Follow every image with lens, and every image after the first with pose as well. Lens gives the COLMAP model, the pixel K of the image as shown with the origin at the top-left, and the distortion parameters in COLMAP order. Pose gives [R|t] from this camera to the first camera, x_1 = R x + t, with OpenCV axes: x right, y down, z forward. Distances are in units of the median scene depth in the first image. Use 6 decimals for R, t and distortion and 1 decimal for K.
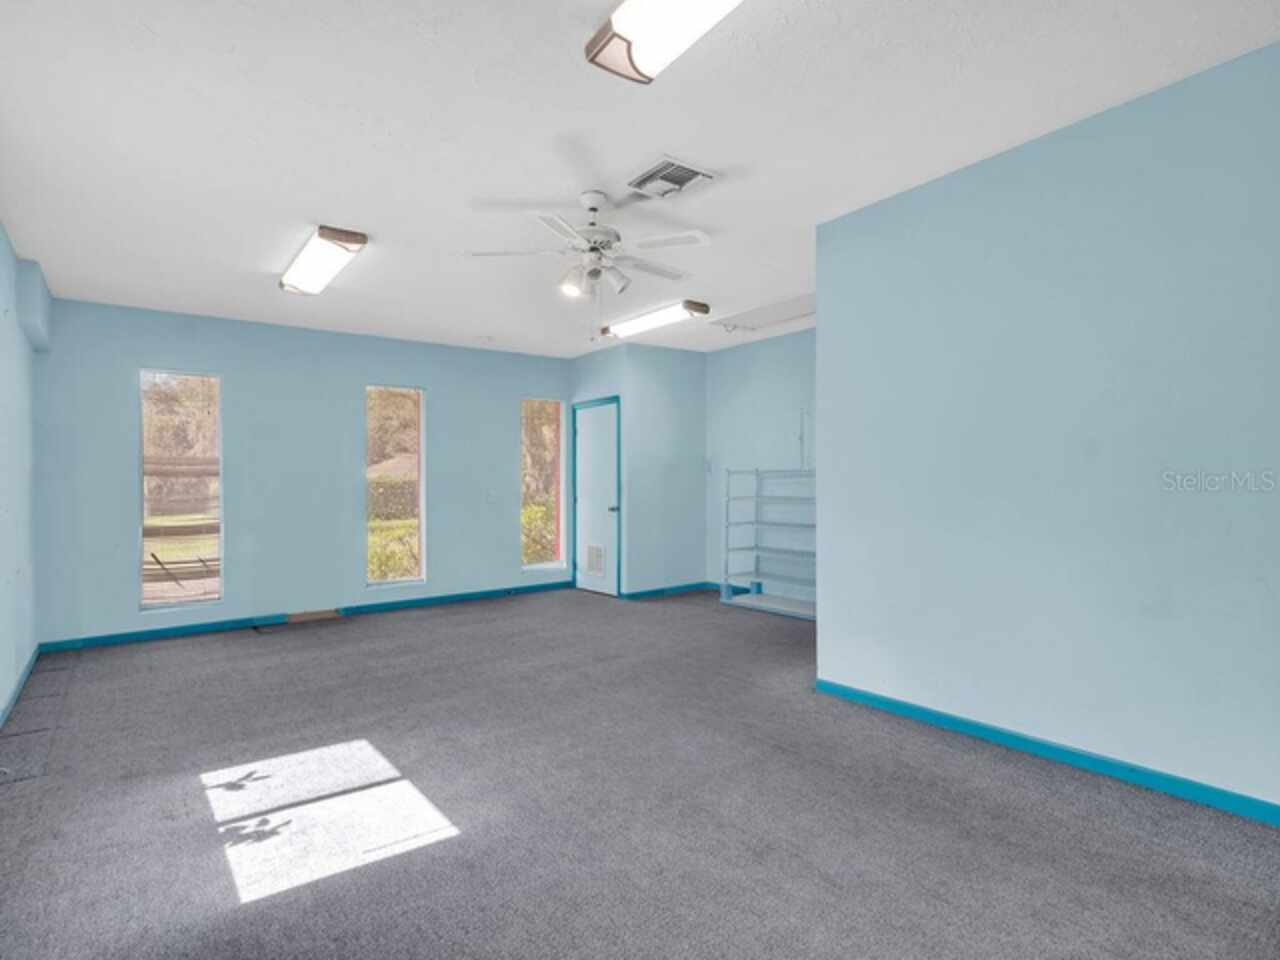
lens RADIAL K [[684.9, 0, 641.0], [0, 684.9, 483.7], [0, 0, 1]] dist [-0.001697, 0.000378]
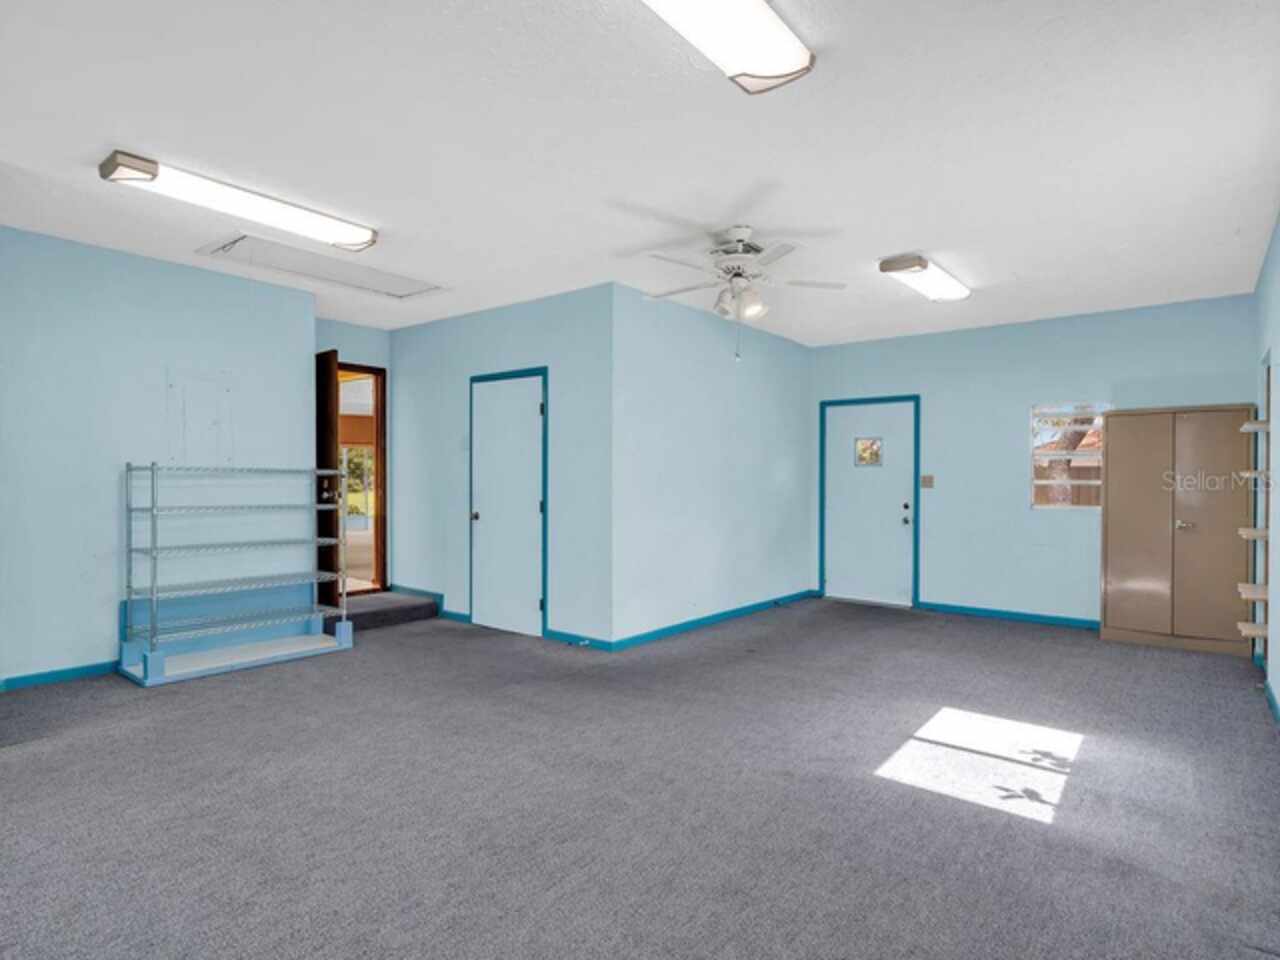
lens RADIAL K [[684.9, 0, 641.5], [0, 684.9, 485.0], [0, 0, 1]] dist [-0.001697, 0.000378]
pose [[-0.245678, 0.008095, 0.969318, -1.432690], [-0.005451, 0.999938, -0.009733, 0.005142], [-0.969336, -0.007675, -0.245619, 1.808543]]
